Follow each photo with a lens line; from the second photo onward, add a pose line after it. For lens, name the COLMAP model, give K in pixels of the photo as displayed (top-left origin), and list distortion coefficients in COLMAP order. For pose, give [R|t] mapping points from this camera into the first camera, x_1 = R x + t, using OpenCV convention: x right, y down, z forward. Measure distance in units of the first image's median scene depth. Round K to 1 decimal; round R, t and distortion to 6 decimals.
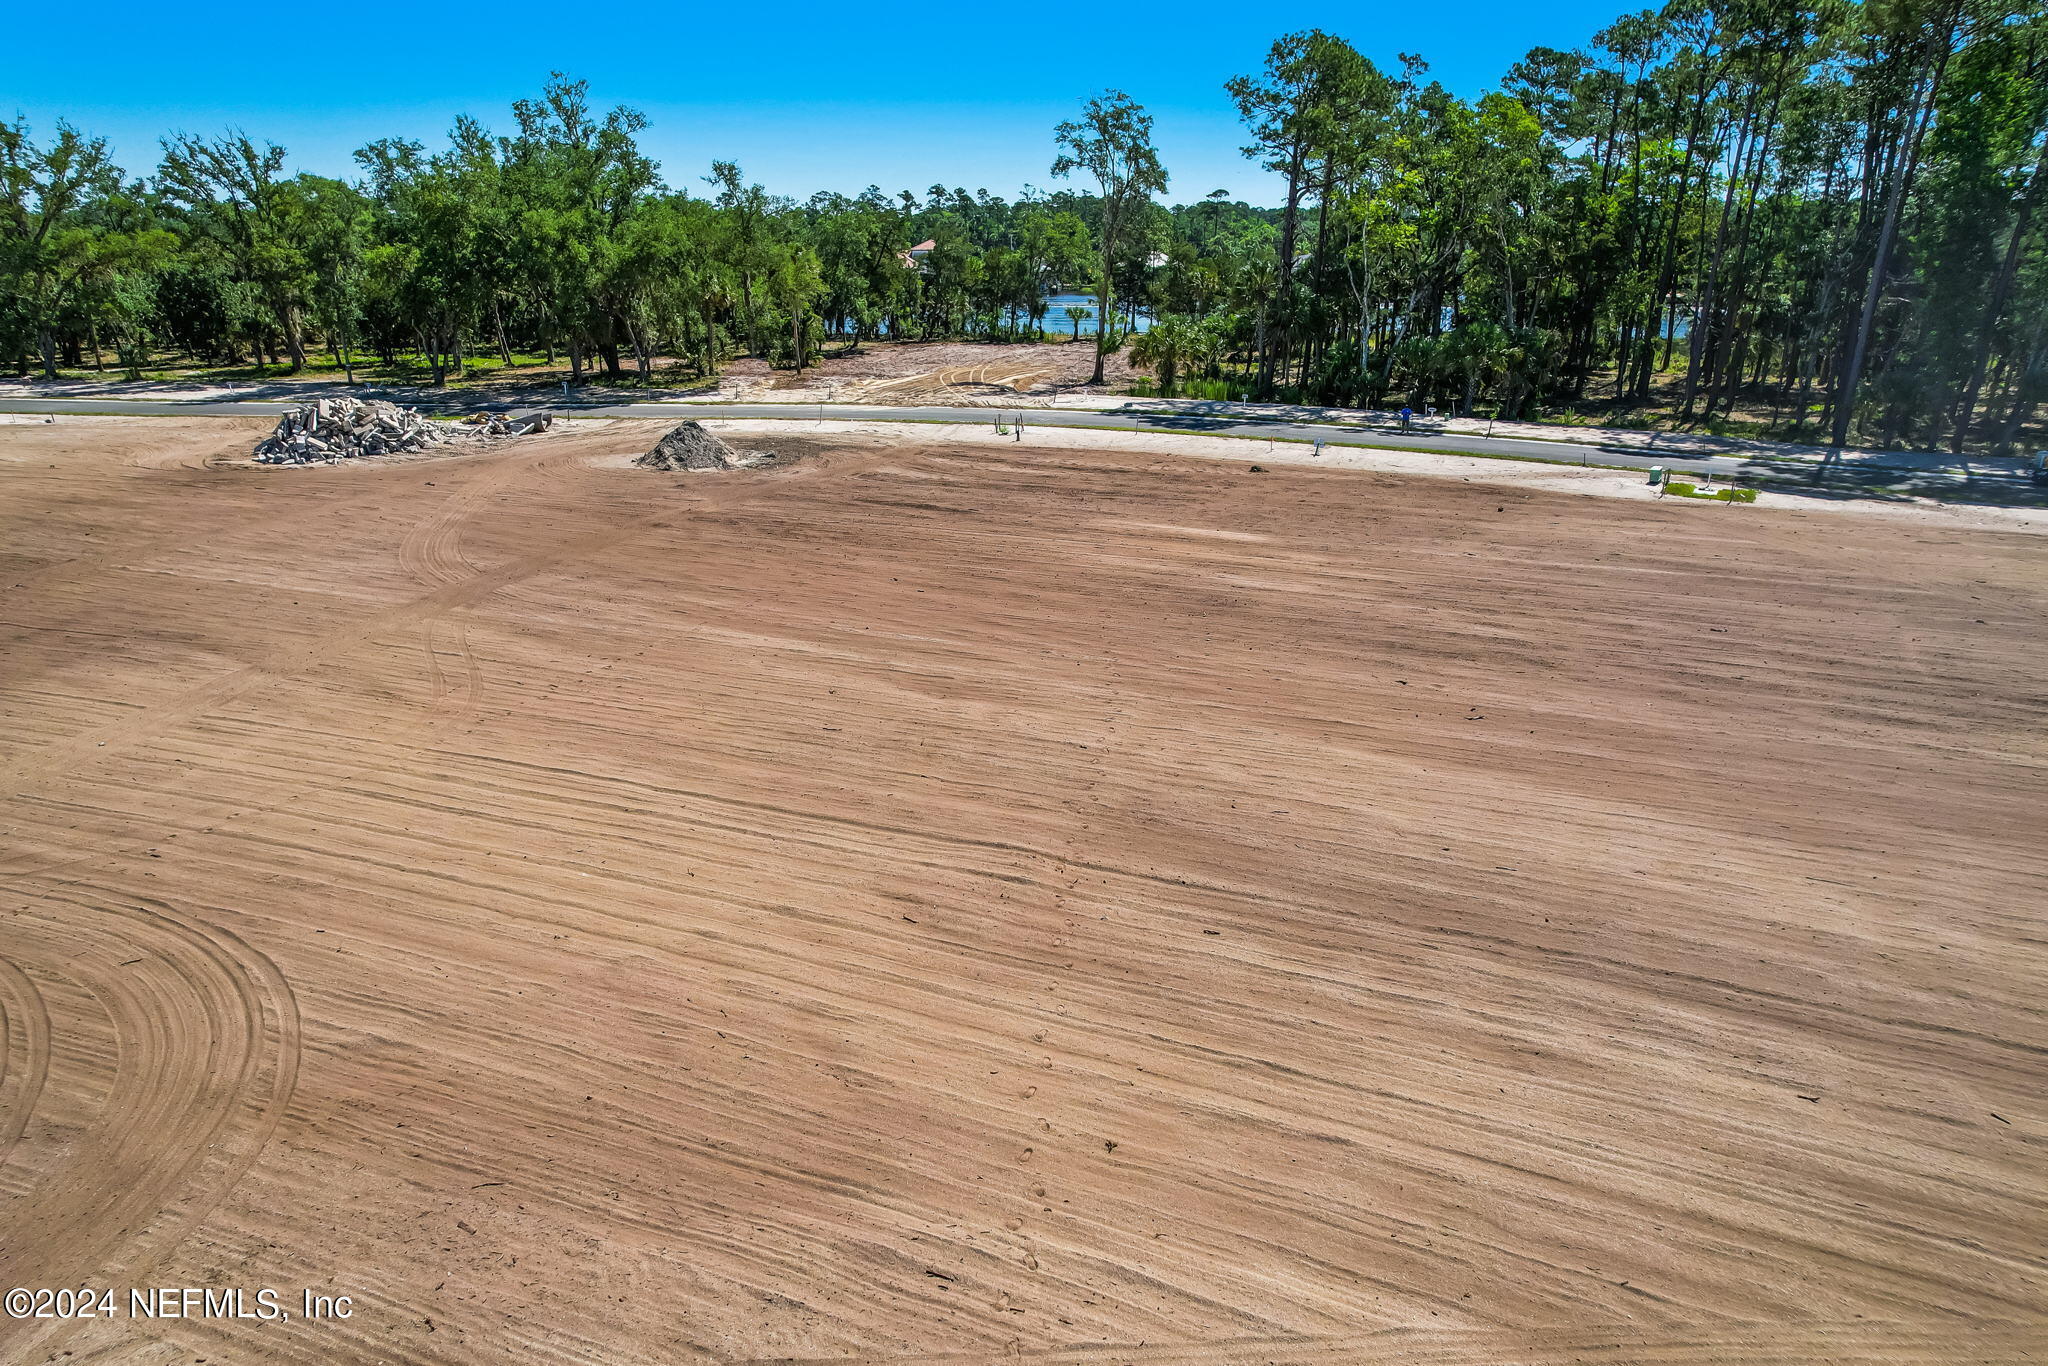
lens RADIAL K [[1326.6, 0, 1026.7], [0, 1326.6, 693.4], [0, 0, 1]] dist [-0.072876, 0.077774]
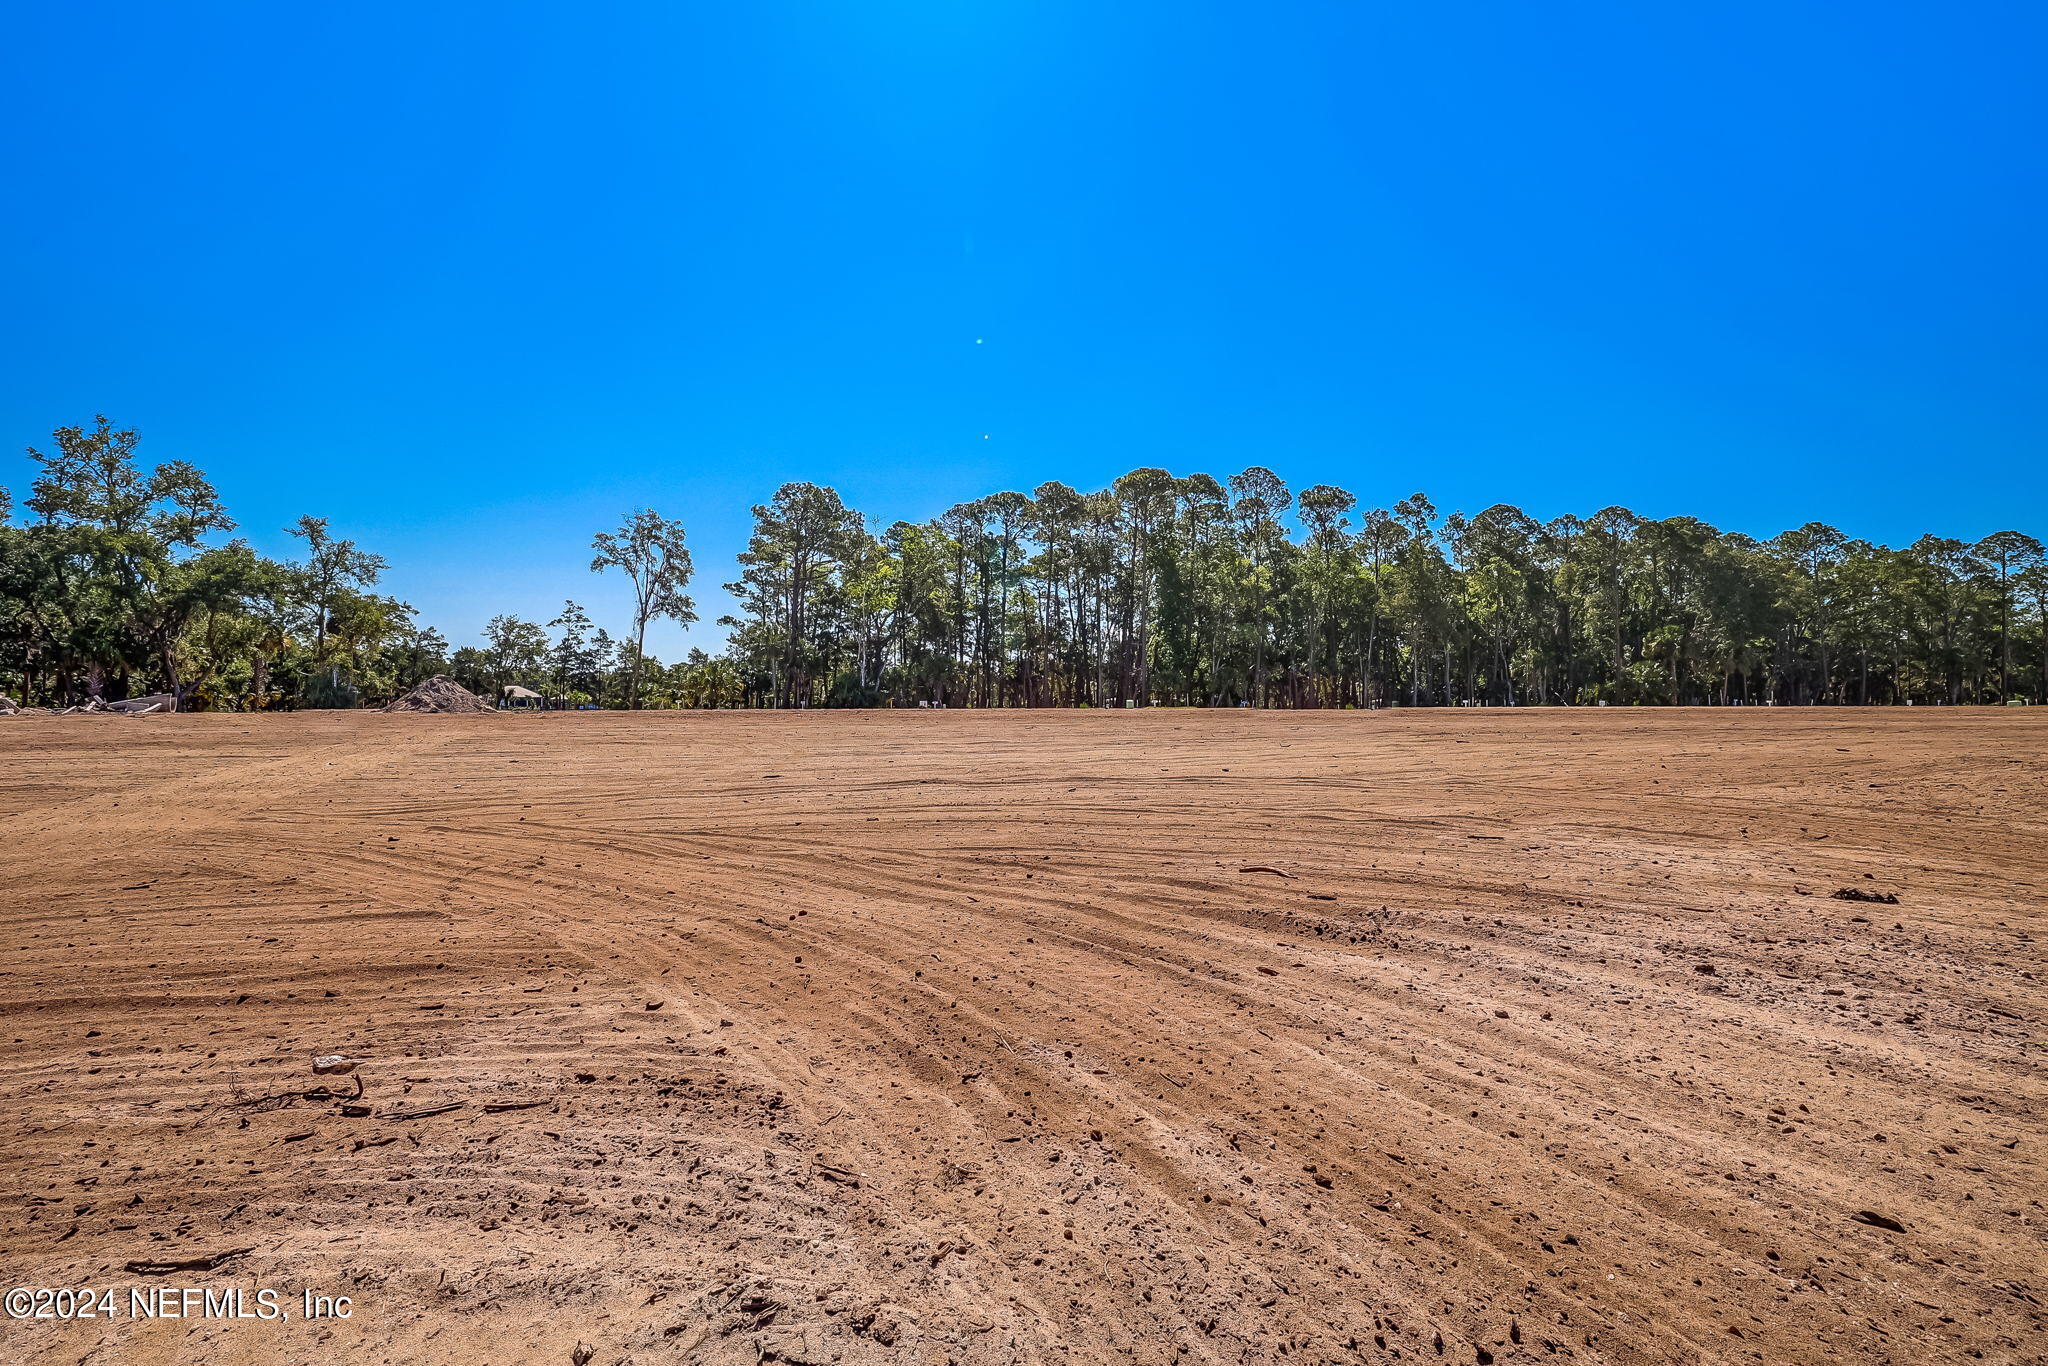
lens RADIAL K [[893.0, 0, 1016.8], [0, 893.0, 676.5], [0, 0, 1]] dist [-0.035951, 0.020597]
pose [[0.777235, 0.019799, 0.628899, -0.832935], [0.208268, 0.935069, -0.286829, 0.228802], [-0.593743, 0.353913, 0.722645, 0.517187]]
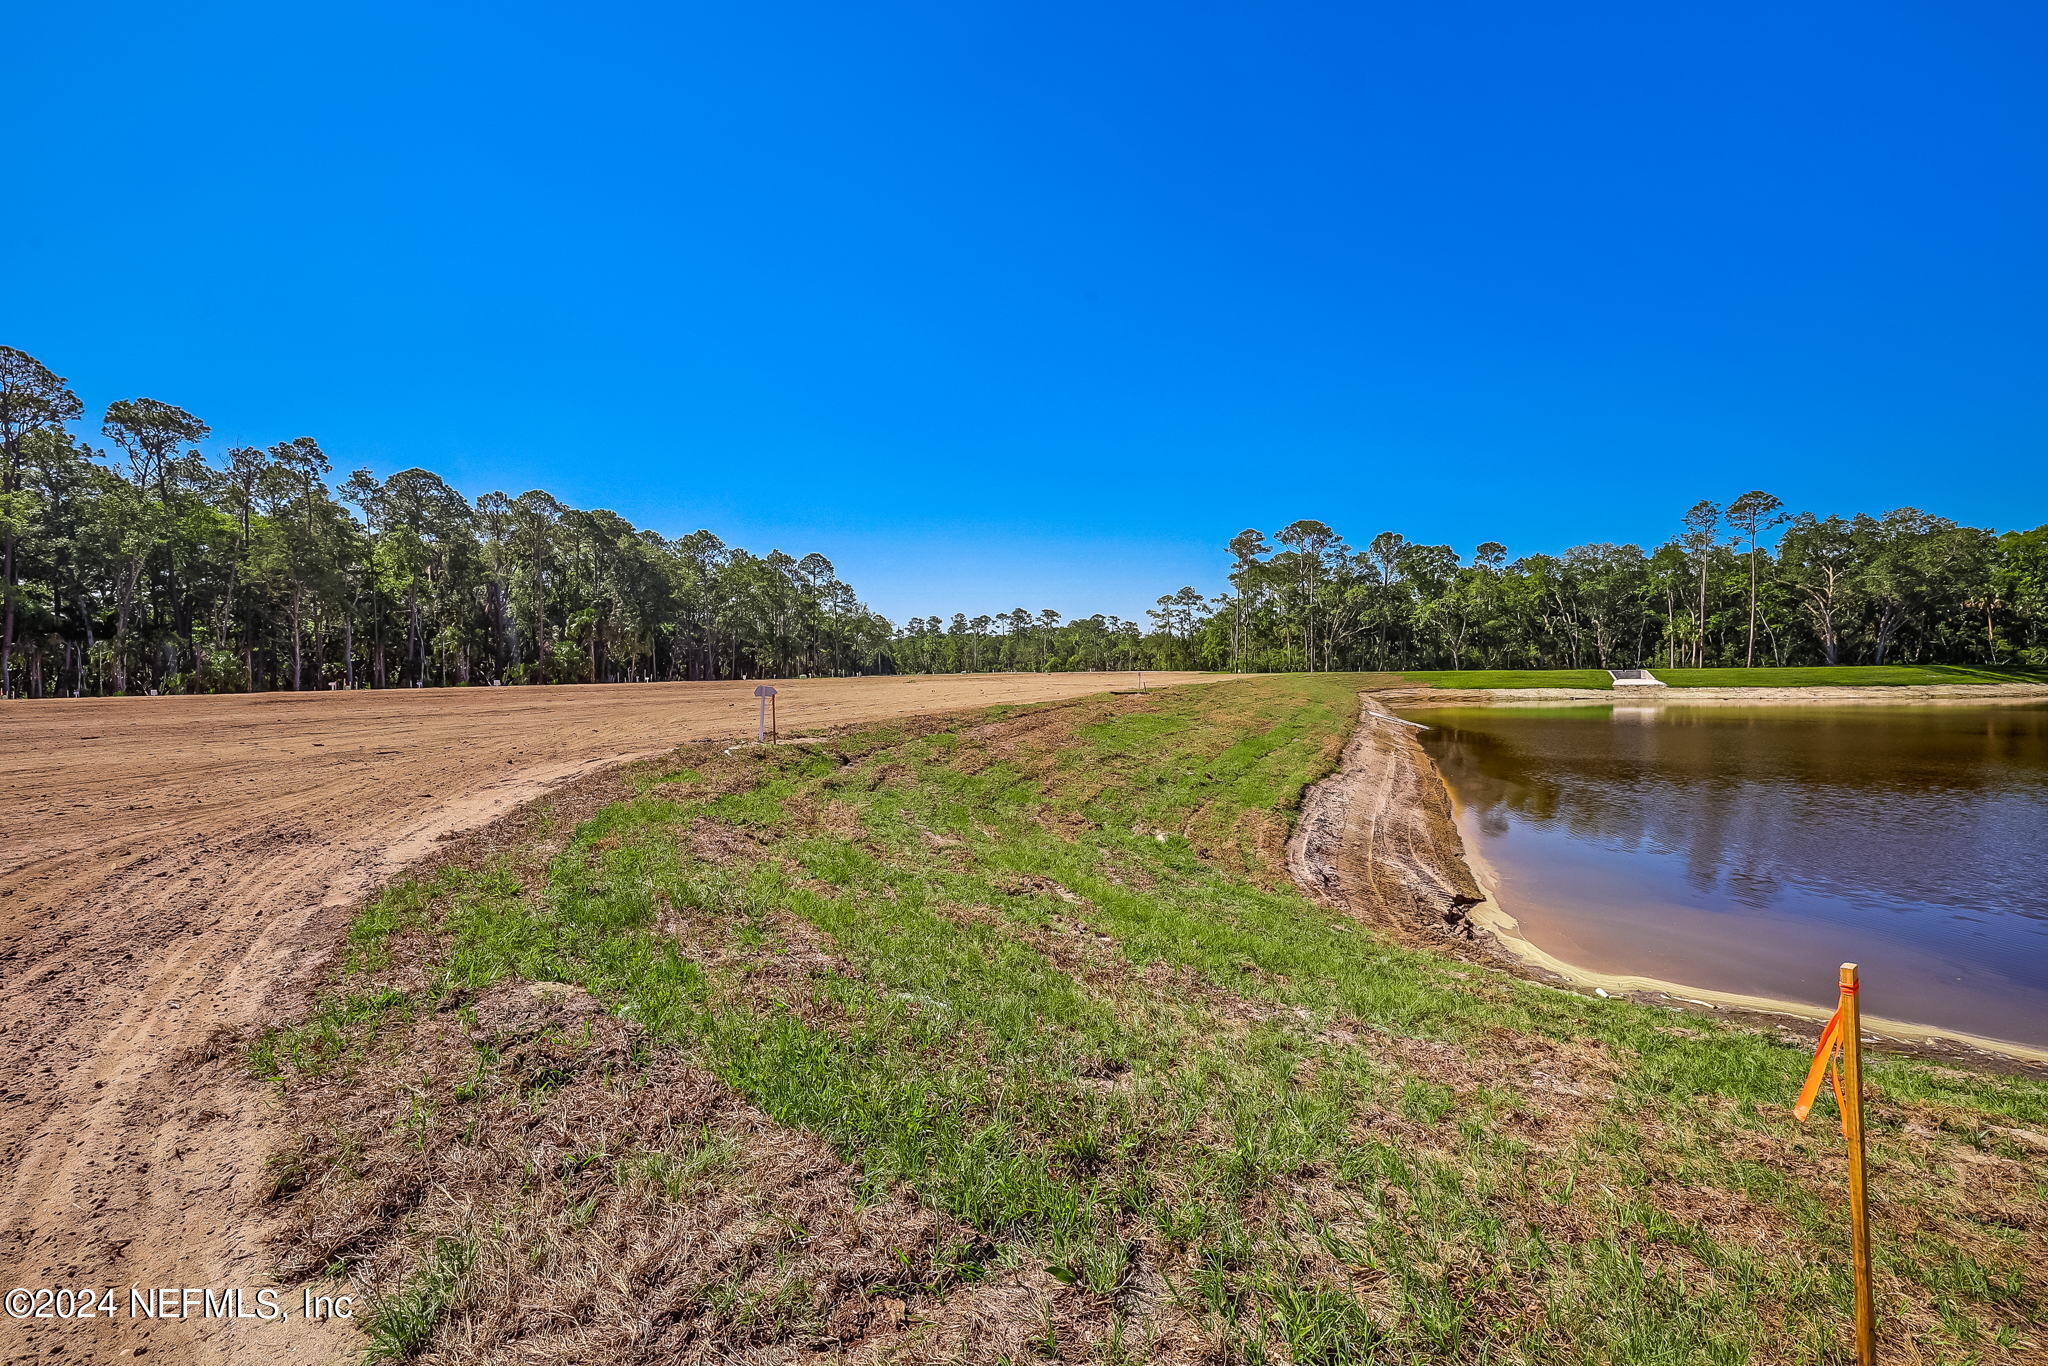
lens RADIAL K [[893.0, 0, 1016.8], [0, 893.0, 676.5], [0, 0, 1]] dist [-0.035951, 0.020597]
pose [[-0.130102, -0.002923, 0.991496, -0.622156], [0.345134, 0.937323, 0.048051, 0.311824], [-0.929492, 0.348450, -0.120939, 0.253349]]
